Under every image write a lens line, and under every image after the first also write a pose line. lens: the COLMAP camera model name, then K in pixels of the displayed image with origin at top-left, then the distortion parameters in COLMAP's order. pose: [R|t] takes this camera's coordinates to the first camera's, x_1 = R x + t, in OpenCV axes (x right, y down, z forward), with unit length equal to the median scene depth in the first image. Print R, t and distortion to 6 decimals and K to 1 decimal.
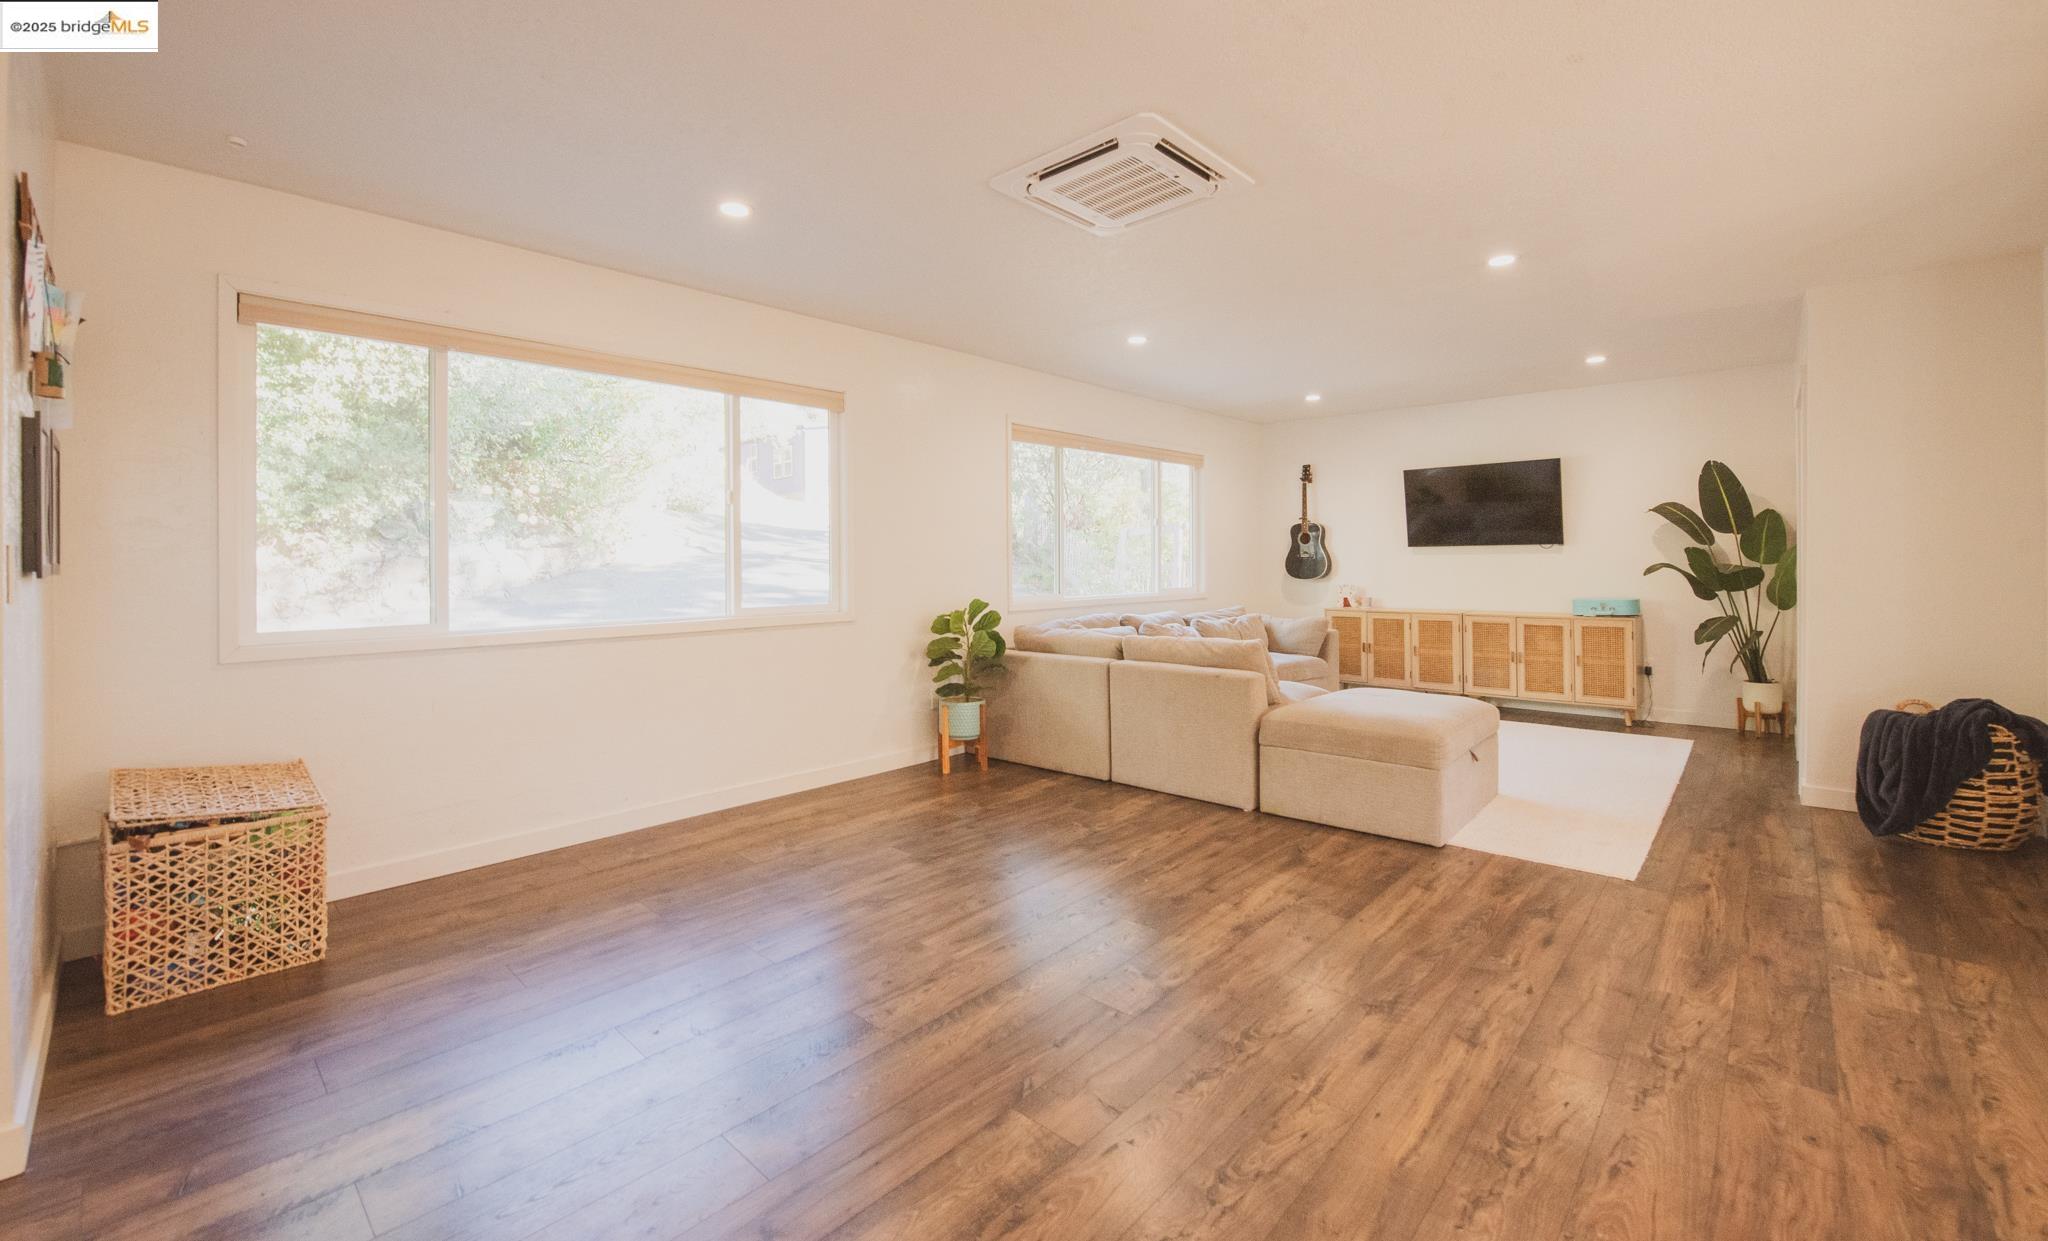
lens RADIAL K [[833.6, 0, 1022.5], [0, 833.6, 559.6], [0, 0, 1]] dist [-0.018133, 0.000298]
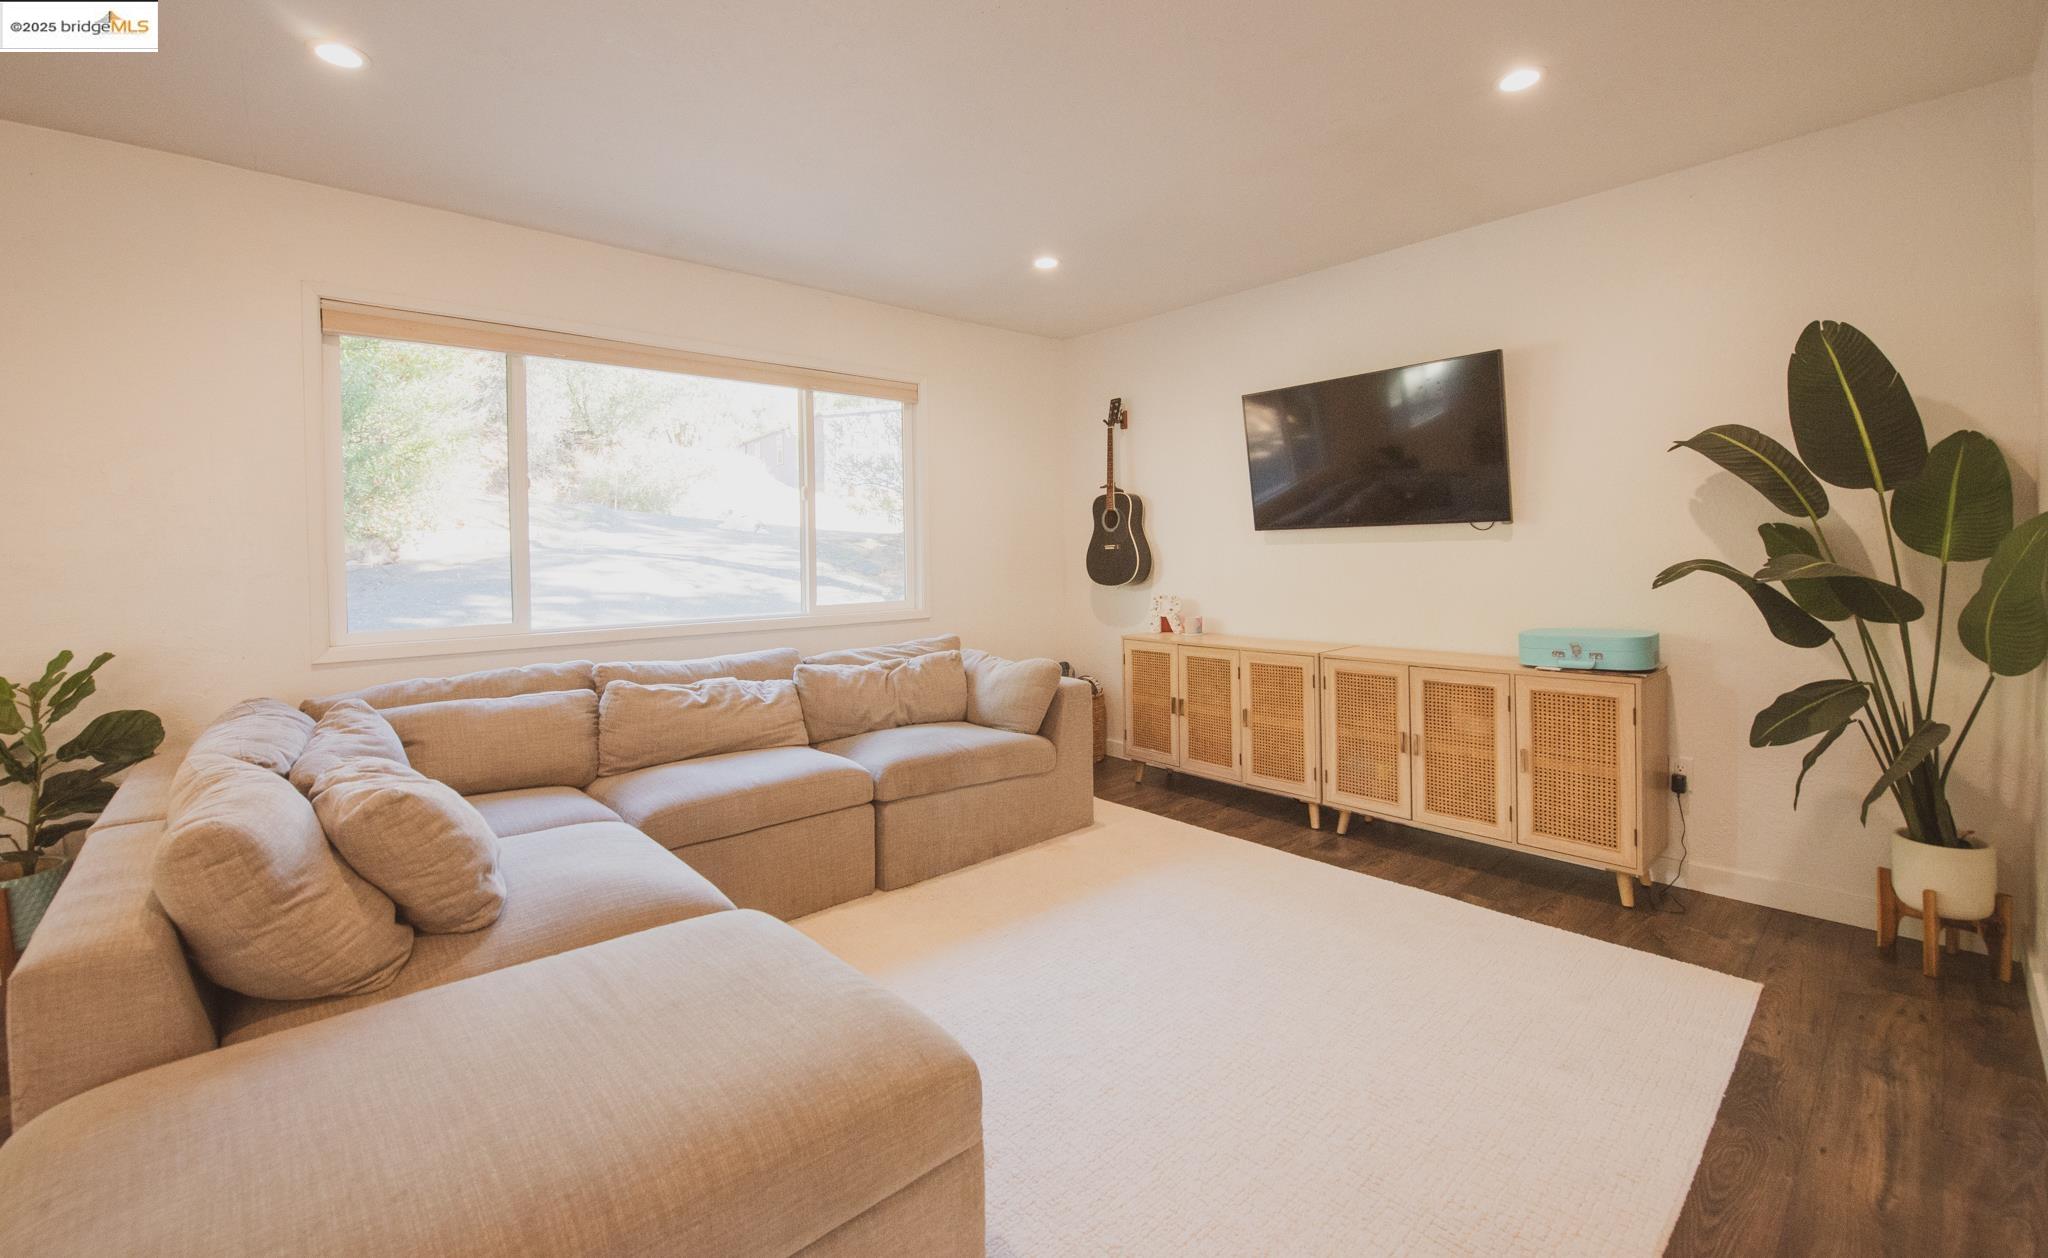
lens RADIAL K [[833.6, 0, 1023.1], [0, 833.6, 567.8], [0, 0, 1]] dist [-0.018133, 0.000298]
pose [[0.994838, -0.007018, -0.101230, 0.449464], [0.009156, 0.999744, 0.020668, -0.003607], [0.101059, -0.021488, 0.994648, 0.512000]]
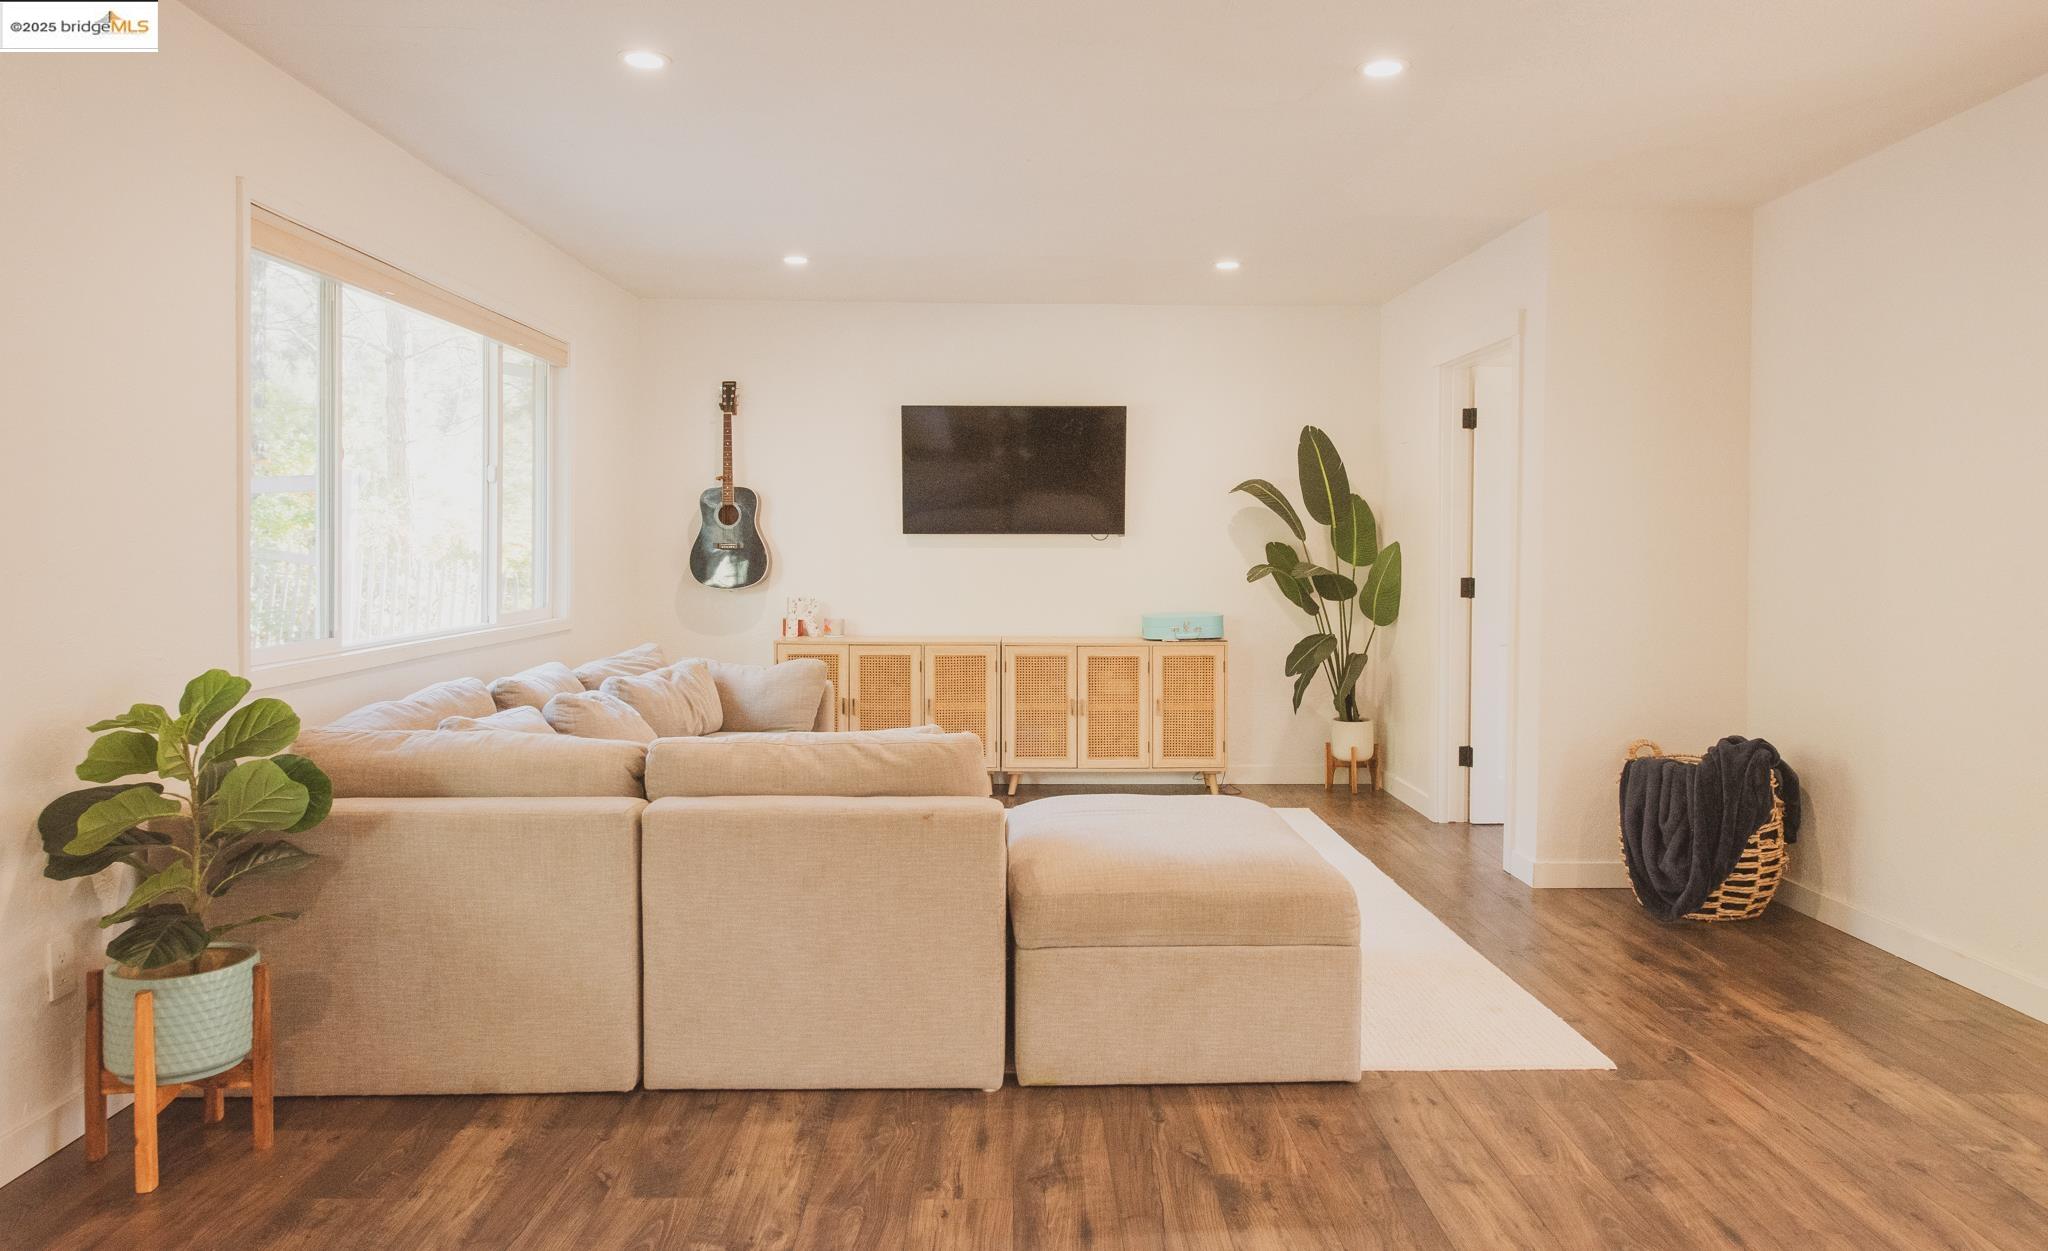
lens RADIAL K [[1337.2, 0, 1019.6], [0, 1337.2, 551.4], [0, 0, 1]] dist [0.003039, 0.002570]
pose [[0.727718, 0.005396, 0.685856, -0.171322], [-0.010904, 0.999934, 0.003702, -0.008655], [-0.685790, -0.010172, 0.727728, 0.293060]]
